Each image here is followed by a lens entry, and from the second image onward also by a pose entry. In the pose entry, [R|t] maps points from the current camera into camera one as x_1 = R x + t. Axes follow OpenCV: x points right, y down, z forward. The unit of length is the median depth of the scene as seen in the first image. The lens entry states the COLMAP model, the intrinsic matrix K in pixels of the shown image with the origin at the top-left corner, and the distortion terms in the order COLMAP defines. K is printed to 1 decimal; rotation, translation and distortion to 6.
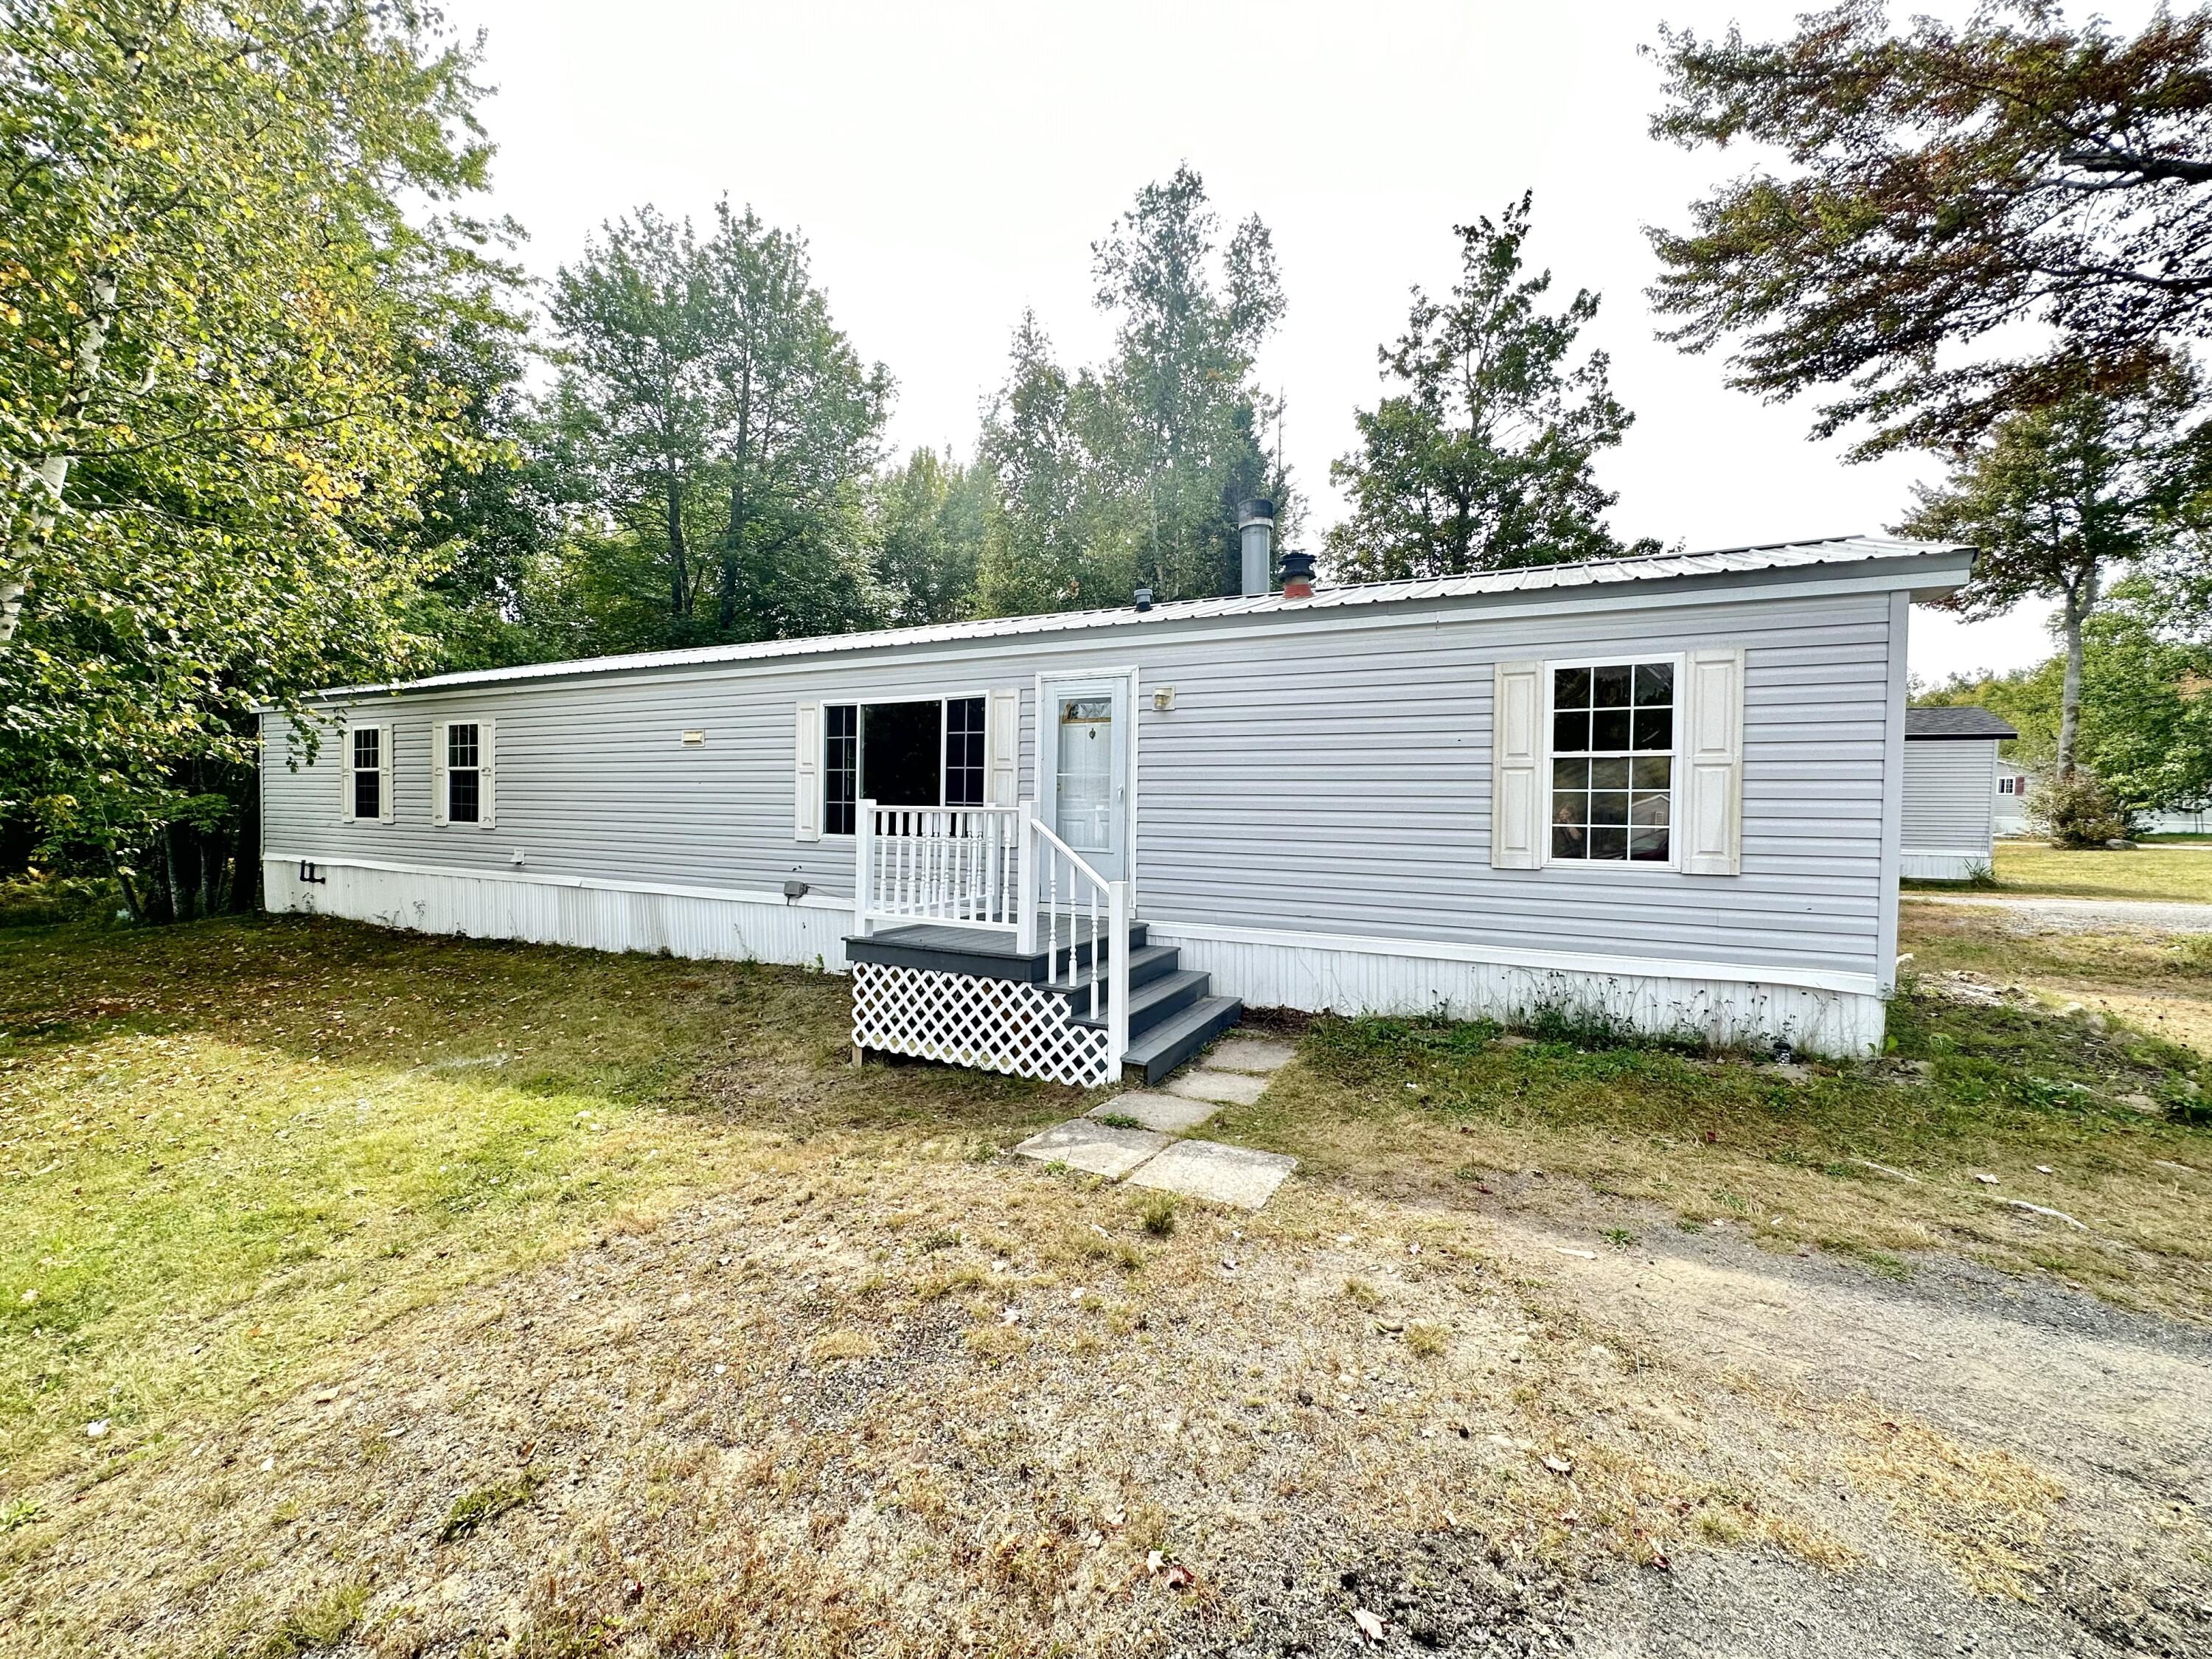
lens RADIAL K [[962.2, 0, 1230.5], [0, 962.2, 839.6], [0, 0, 1]] dist [-0.023063, 0.000539]
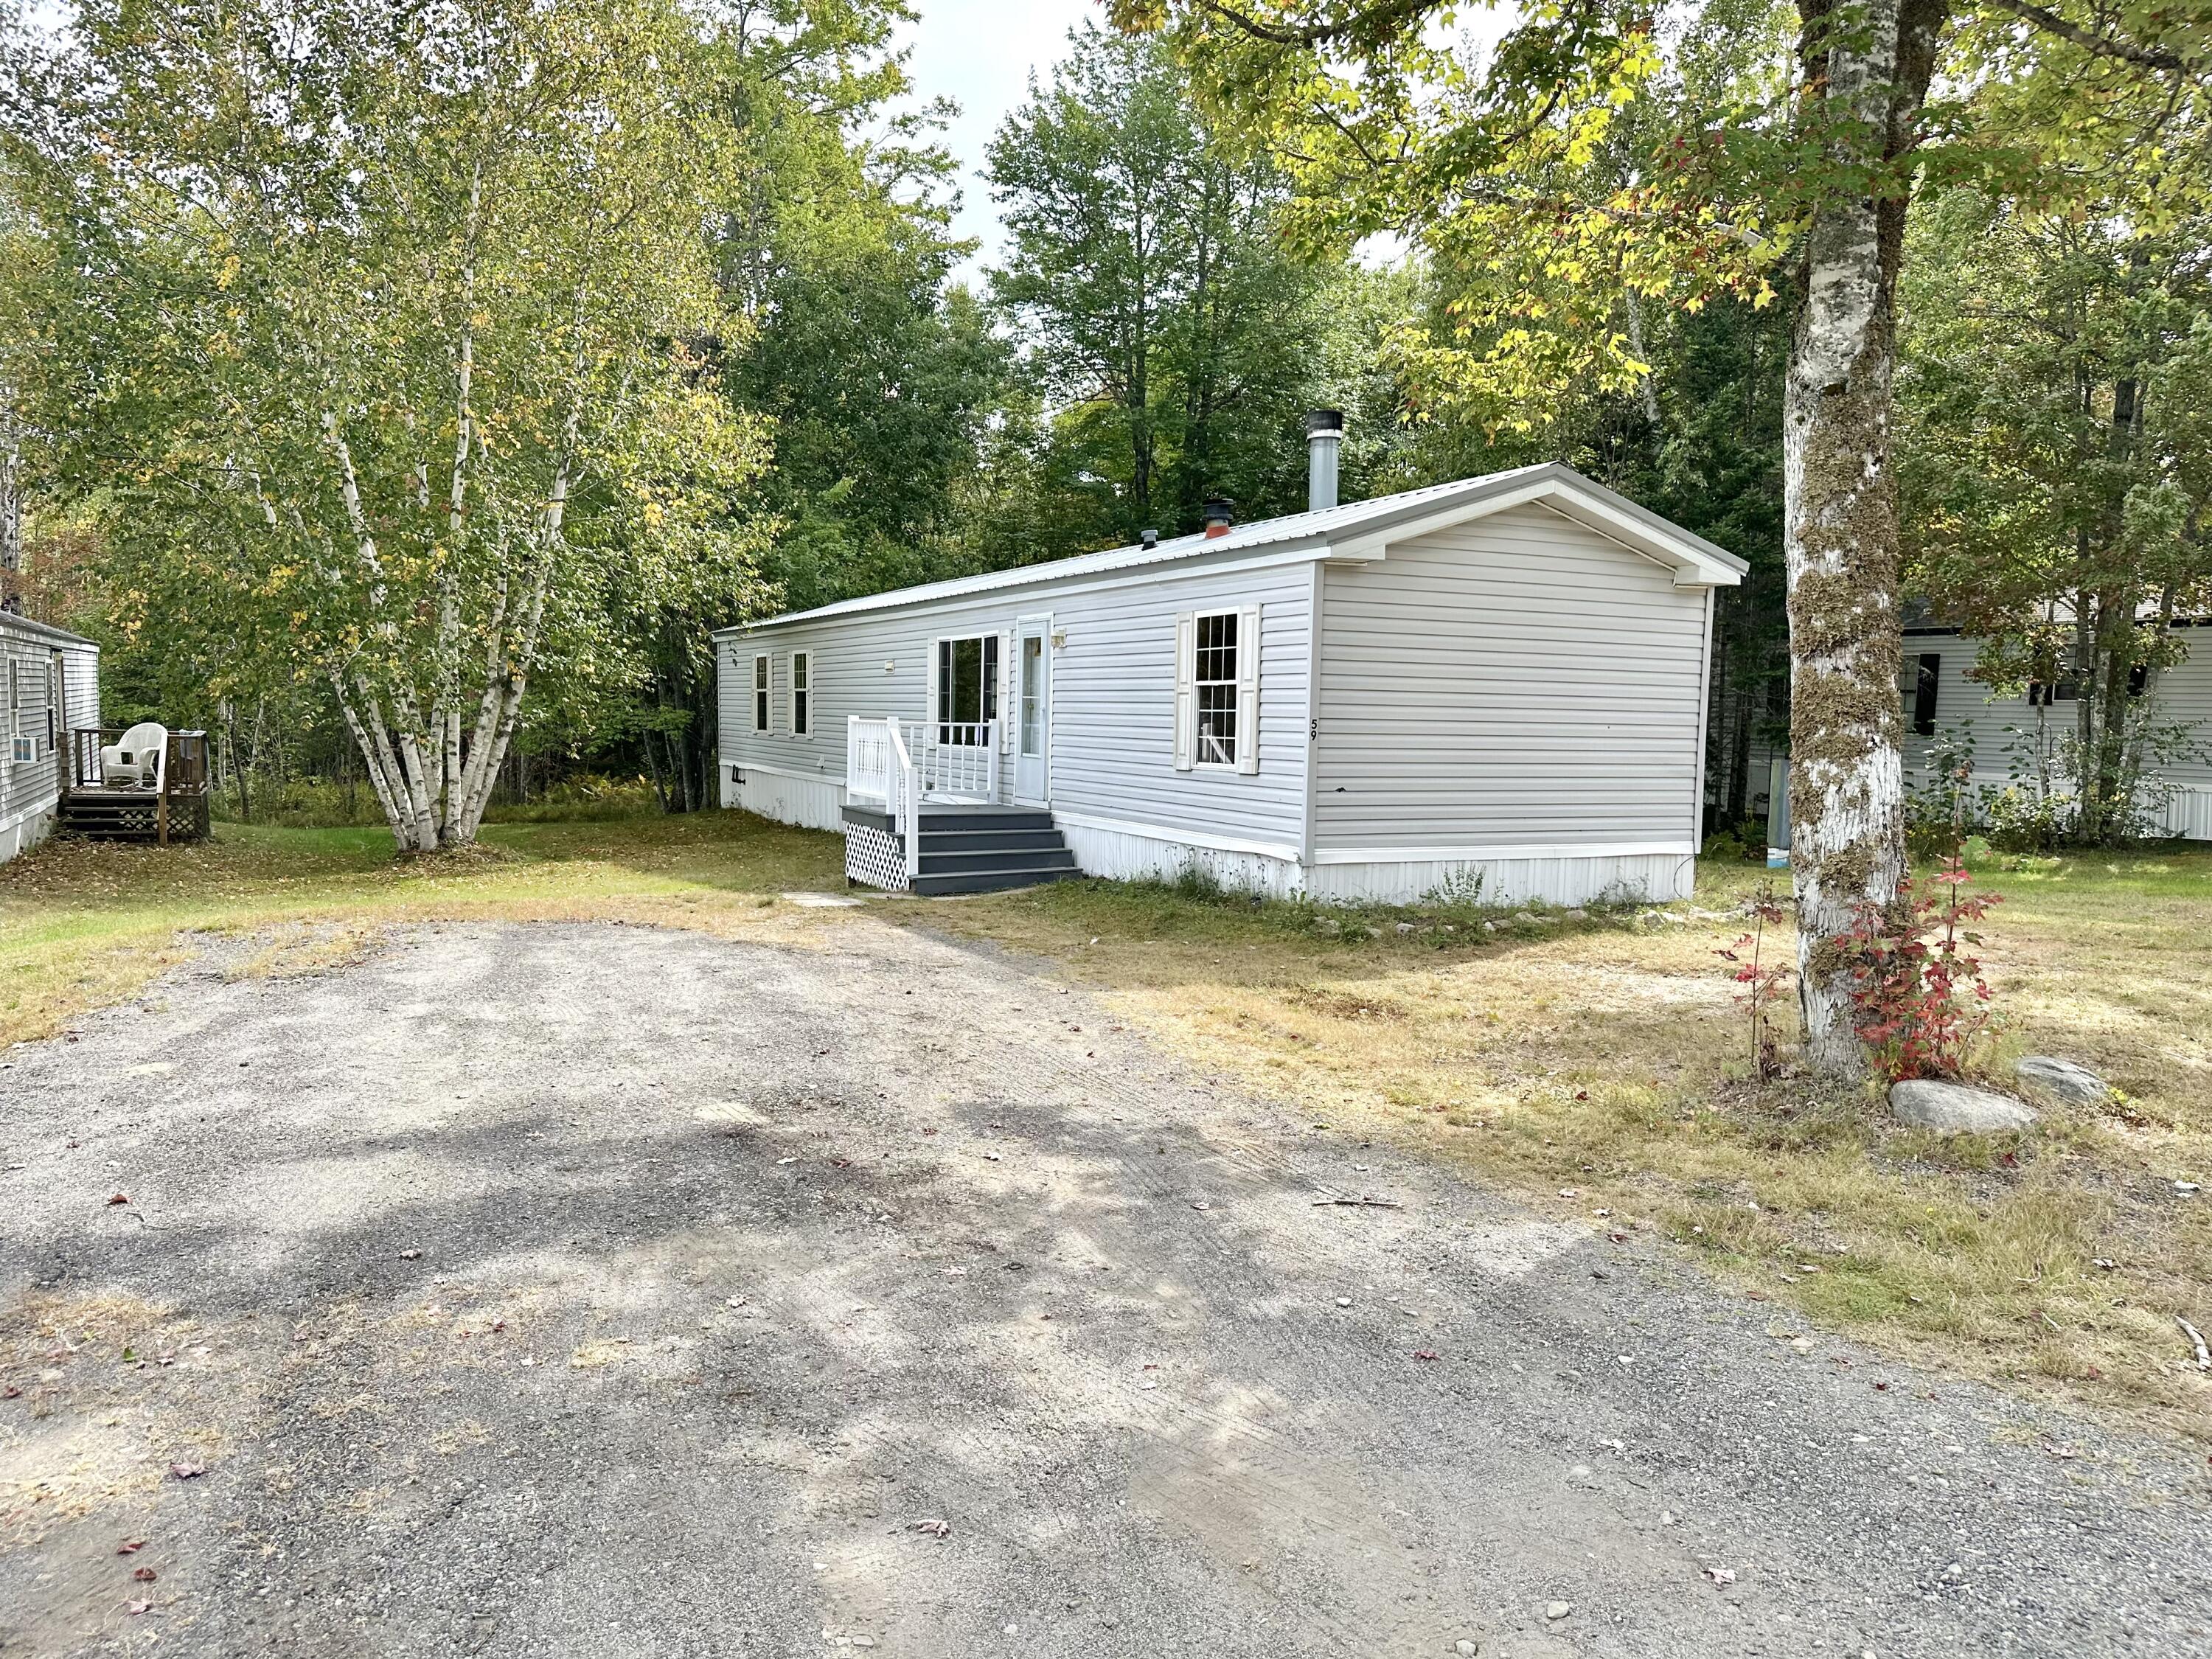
lens RADIAL K [[1563.5, 0, 1112.6], [0, 1563.5, 843.1], [0, 0, 1]] dist [0.032755, -0.042094]
pose [[0.799644, 0.047658, -0.598581, 1.029308], [-0.021516, 0.998479, 0.050754, 0.018479], [0.600089, -0.027706, 0.799453, -0.536082]]
